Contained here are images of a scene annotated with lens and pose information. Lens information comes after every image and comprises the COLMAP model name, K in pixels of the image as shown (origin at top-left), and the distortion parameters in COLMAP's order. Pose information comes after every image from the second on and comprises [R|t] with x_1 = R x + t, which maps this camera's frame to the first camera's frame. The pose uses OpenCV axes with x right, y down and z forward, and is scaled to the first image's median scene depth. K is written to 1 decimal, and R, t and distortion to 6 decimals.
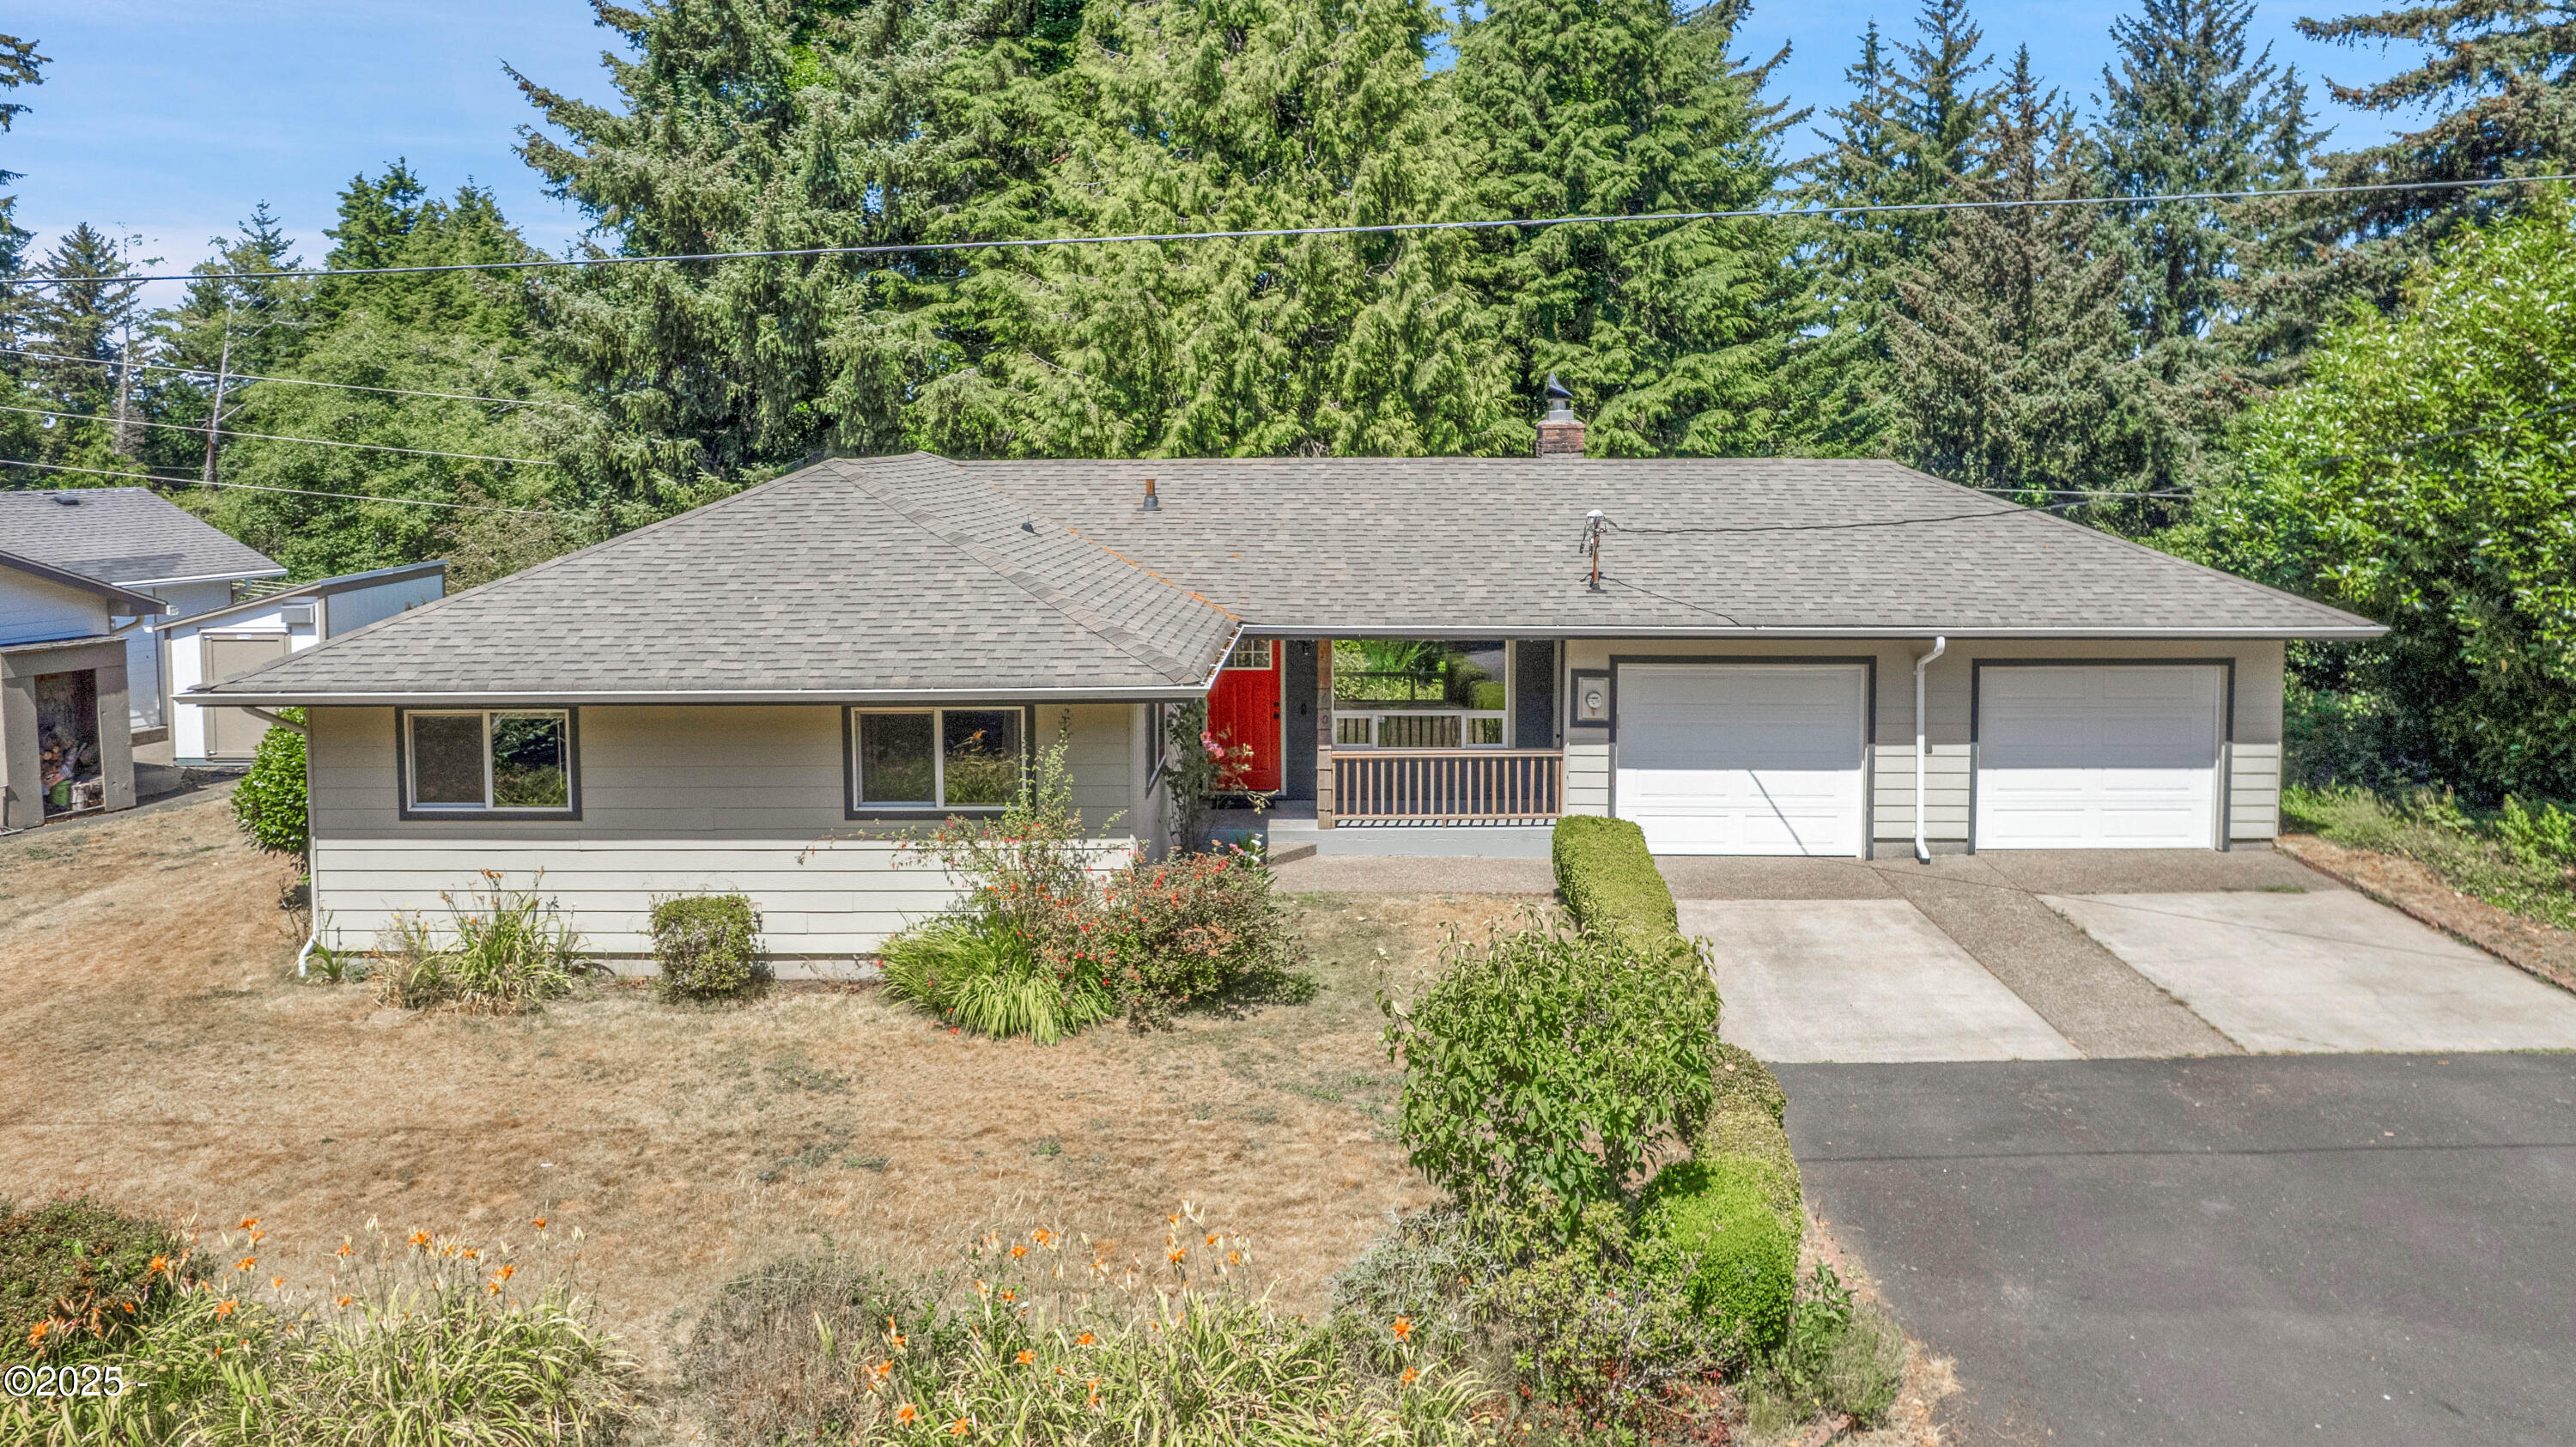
lens RADIAL K [[1836.7, 0, 1293.4], [0, 1836.7, 482.7], [0, 0, 1]] dist [-0.026790, -0.005356]
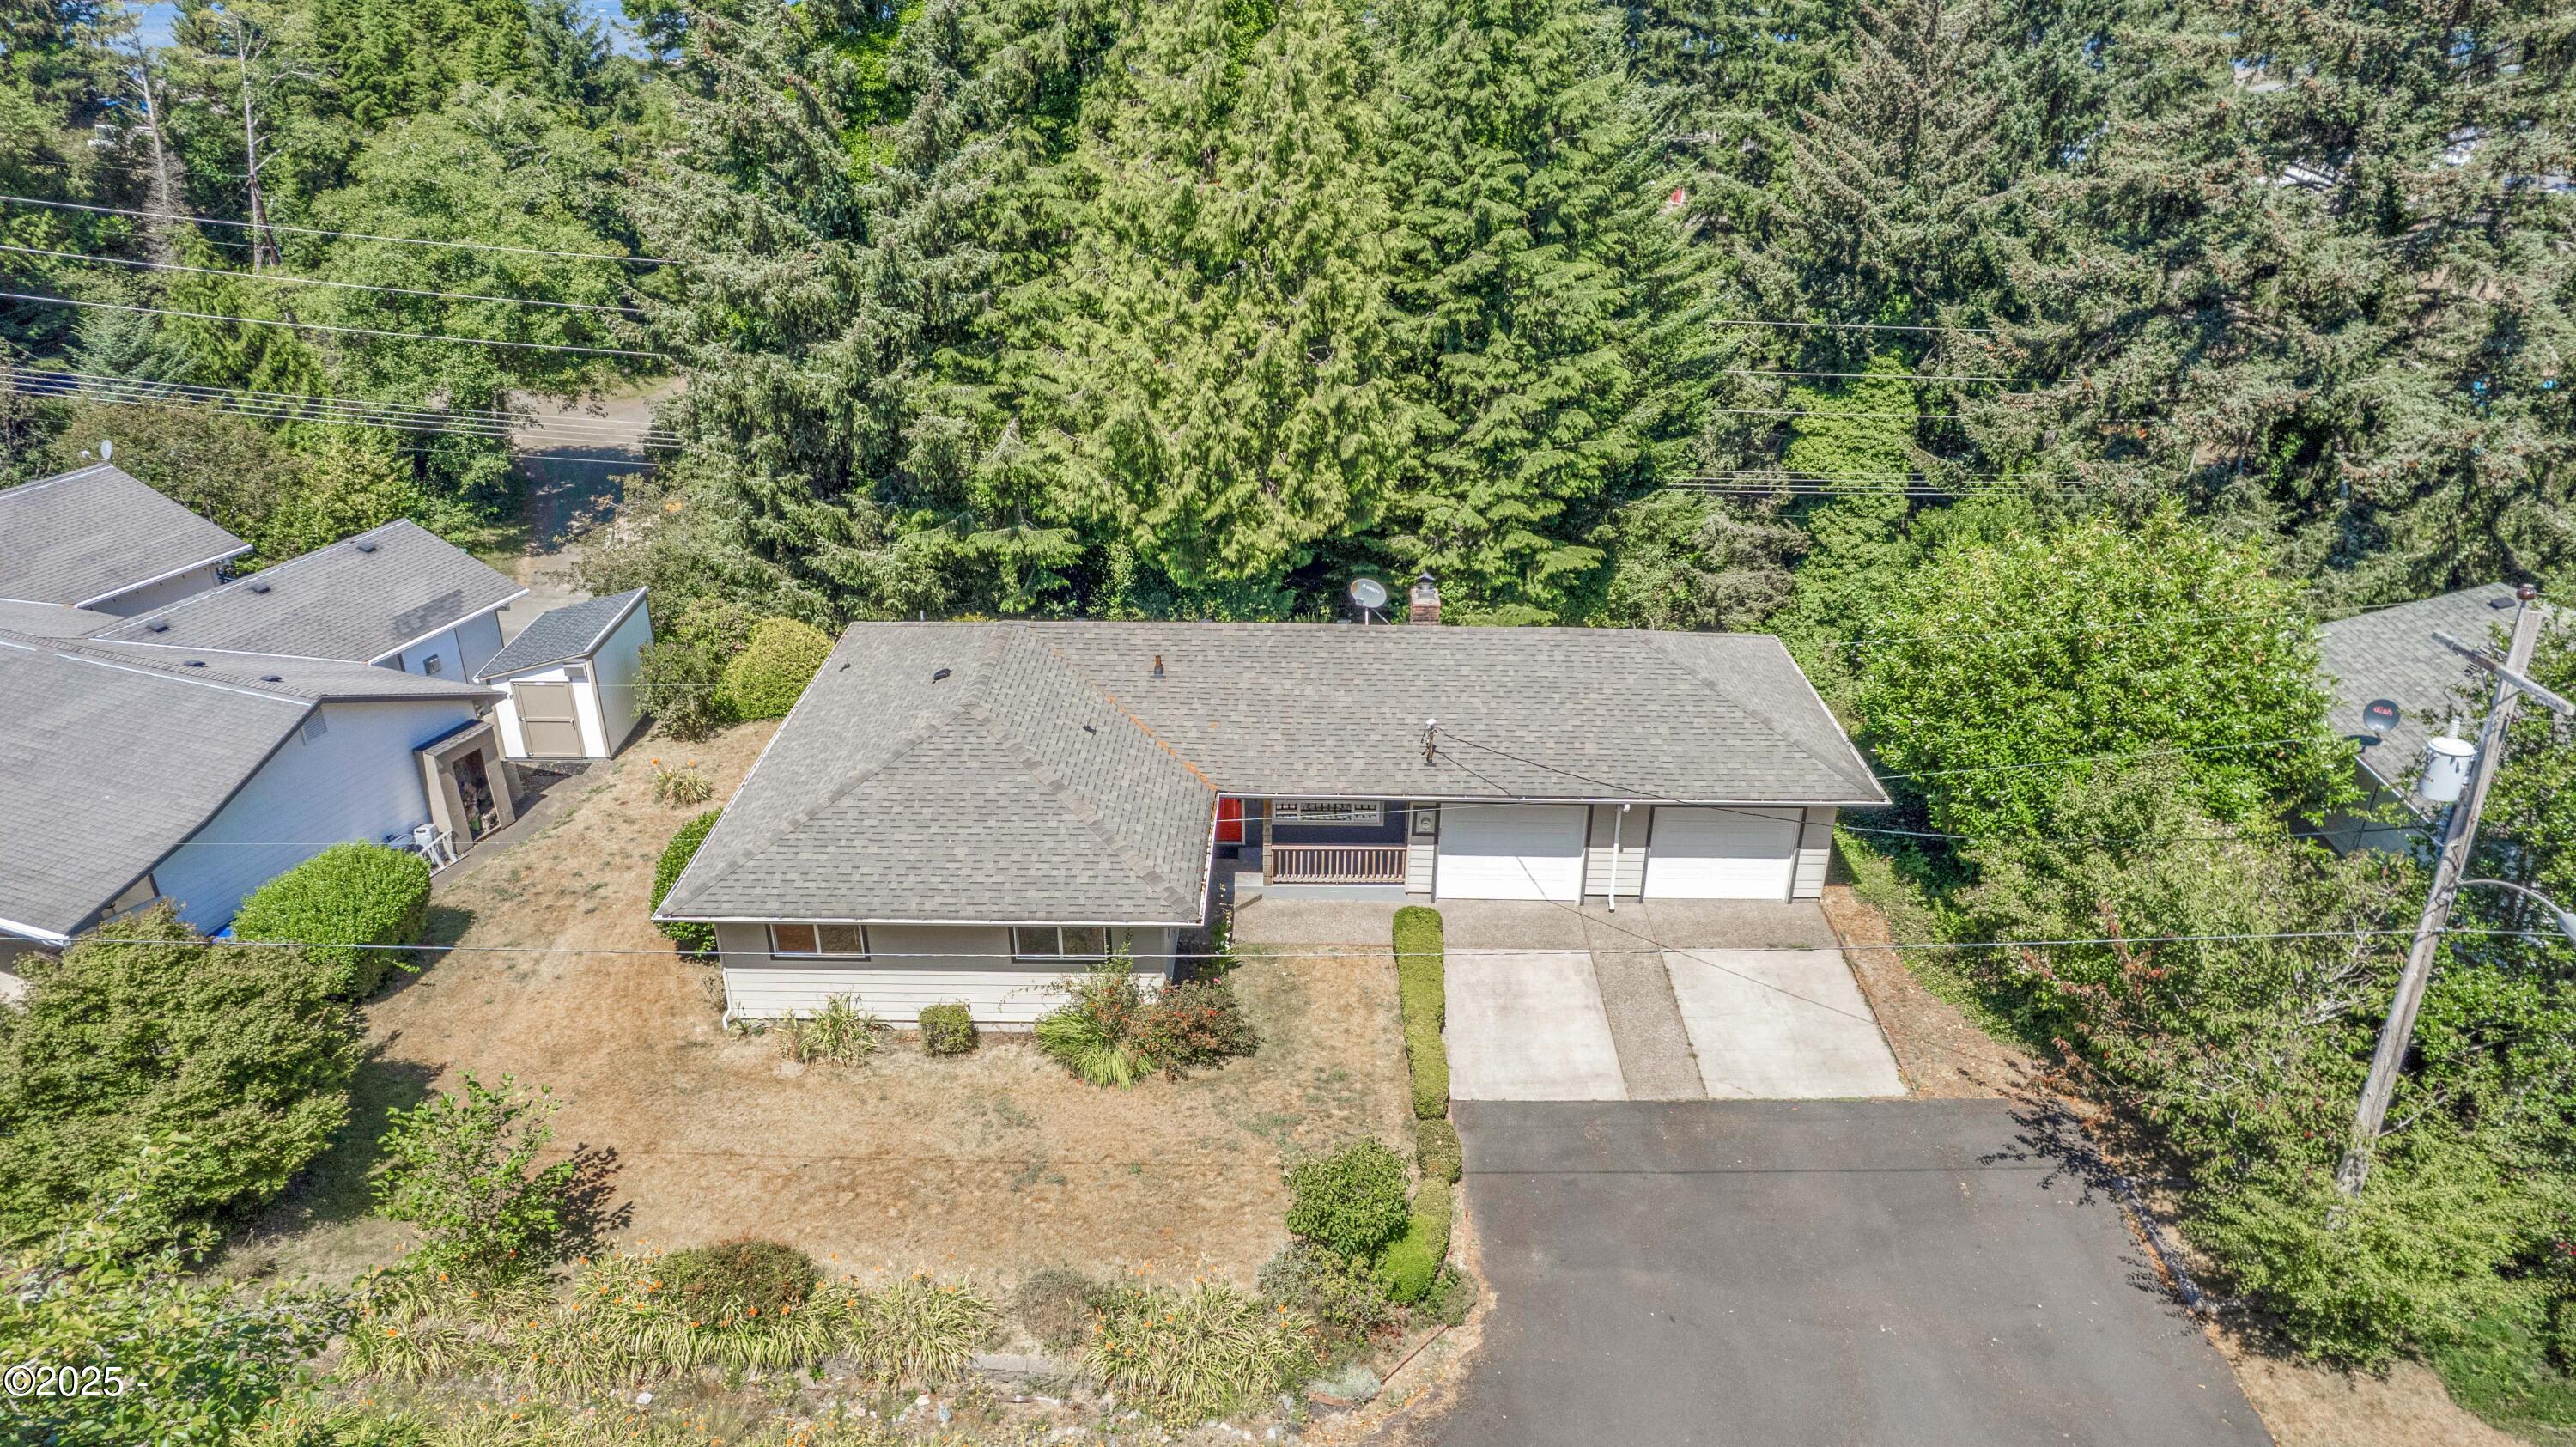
lens RADIAL K [[1836.7, 0, 1309.2], [0, 1836.7, 748.5], [0, 0, 1]] dist [-0.026790, -0.005356]
pose [[0.999515, 0.007180, 0.030297, 0.002502], [-0.018518, 0.919334, 0.393042, -0.403225], [-0.025031, -0.393413, 0.919021, -0.350508]]
